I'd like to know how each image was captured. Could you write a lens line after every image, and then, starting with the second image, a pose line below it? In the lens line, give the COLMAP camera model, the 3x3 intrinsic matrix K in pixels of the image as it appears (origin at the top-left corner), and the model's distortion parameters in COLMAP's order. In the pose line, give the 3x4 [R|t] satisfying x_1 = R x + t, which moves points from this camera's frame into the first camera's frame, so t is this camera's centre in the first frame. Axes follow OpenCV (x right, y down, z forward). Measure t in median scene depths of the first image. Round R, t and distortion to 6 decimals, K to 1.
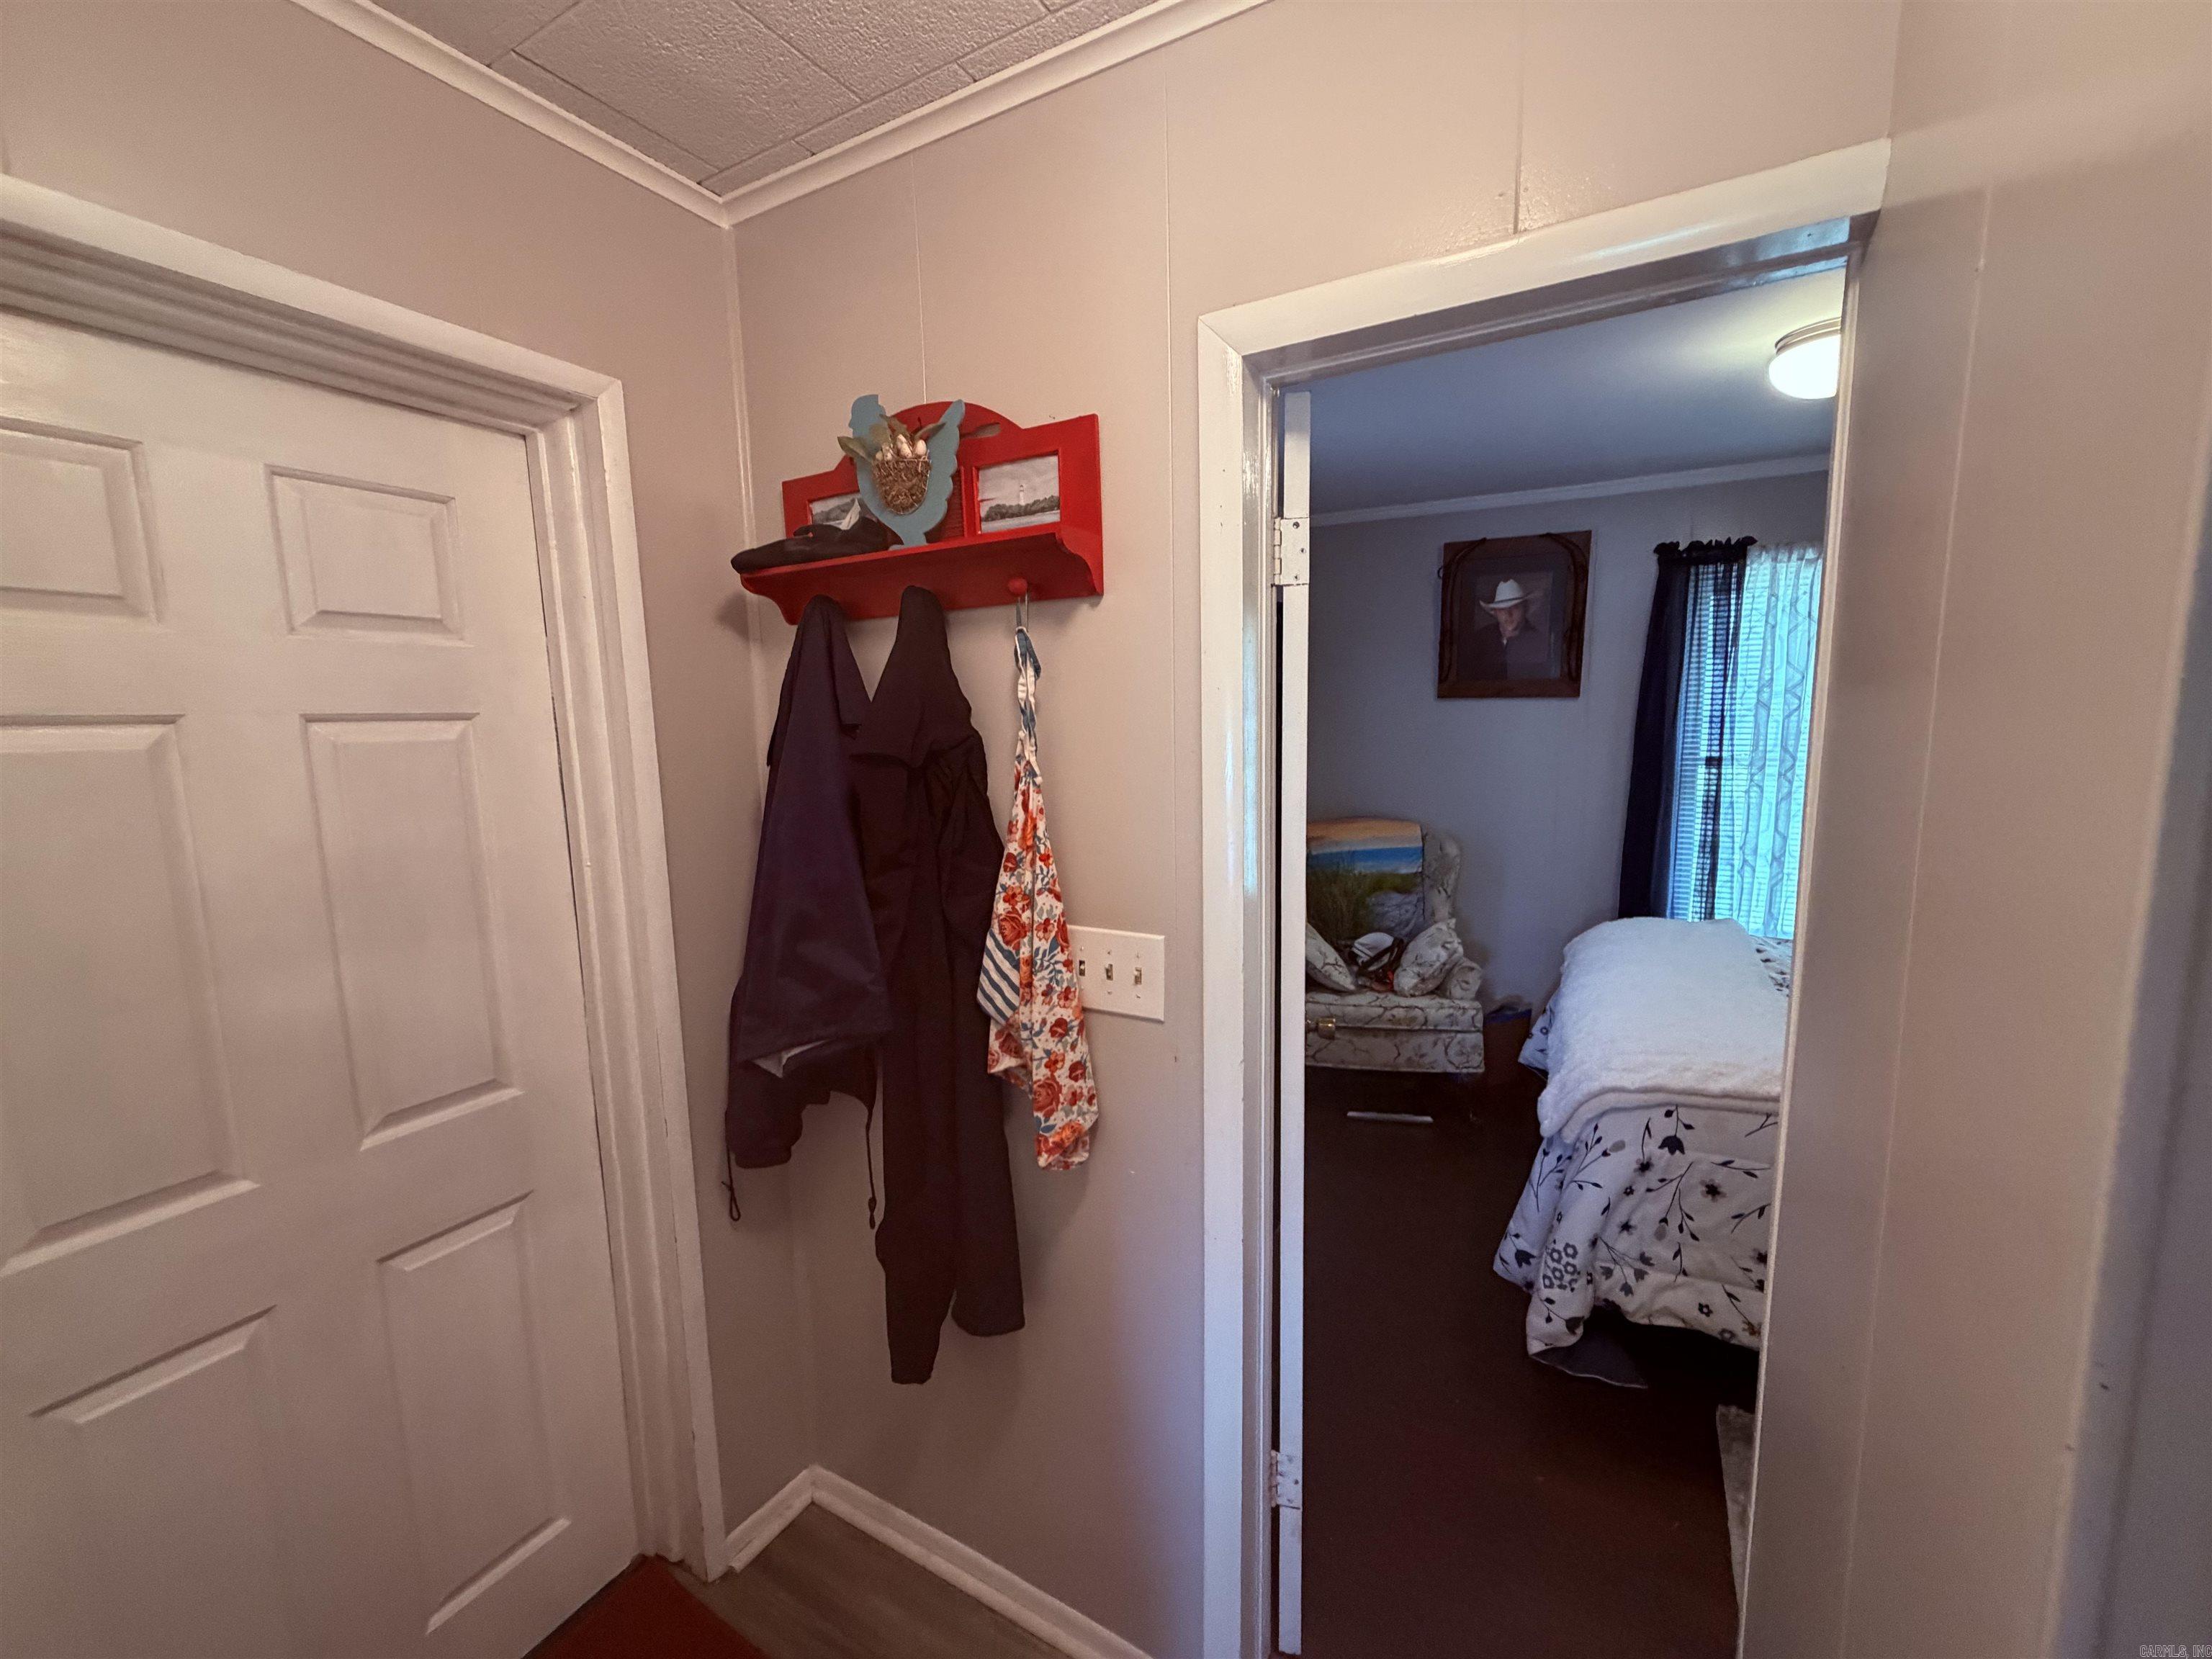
lens RADIAL K [[883.5, 0, 1101.0], [0, 883.5, 831.8], [0, 0, 1]] dist [0.000002, -0.000070]
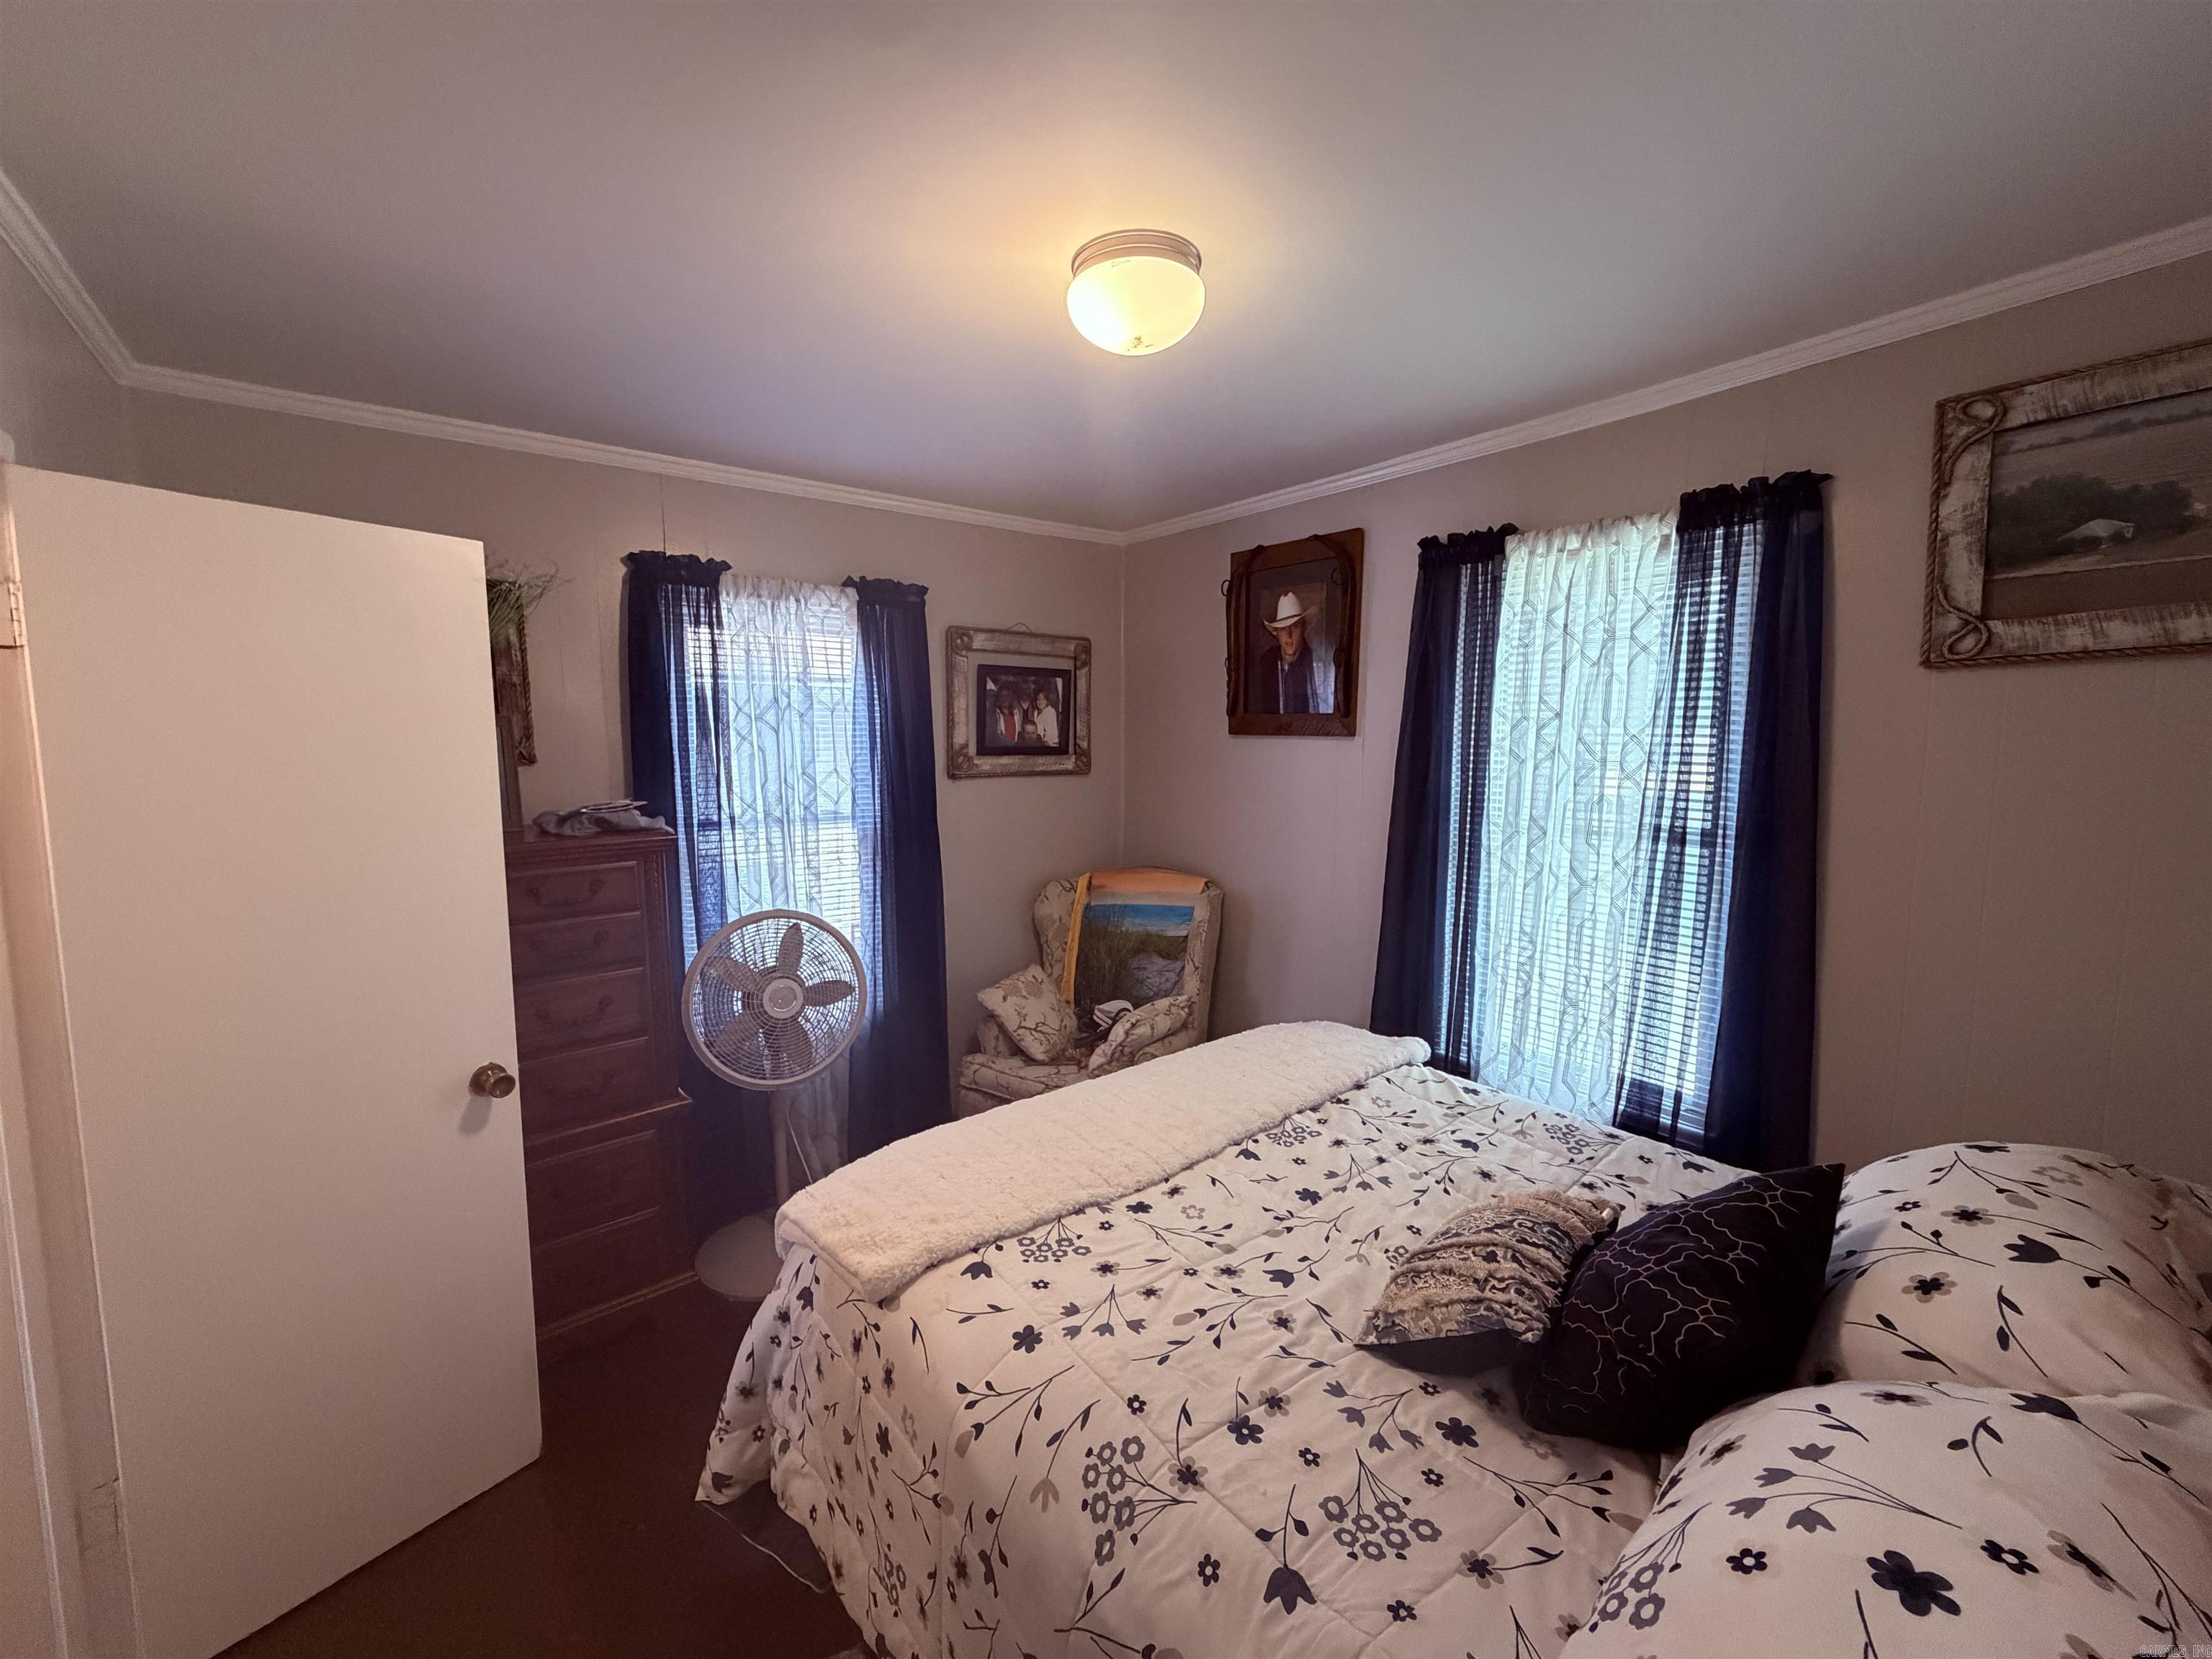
lens RADIAL K [[883.5, 0, 1101.0], [0, 883.5, 831.8], [0, 0, 1]] dist [0.000002, -0.000070]
pose [[0.924916, 0.057657, -0.375774, 0.624457], [-0.066768, 0.997705, -0.011259, -0.041766], [0.374262, 0.035503, 0.926643, 0.177043]]
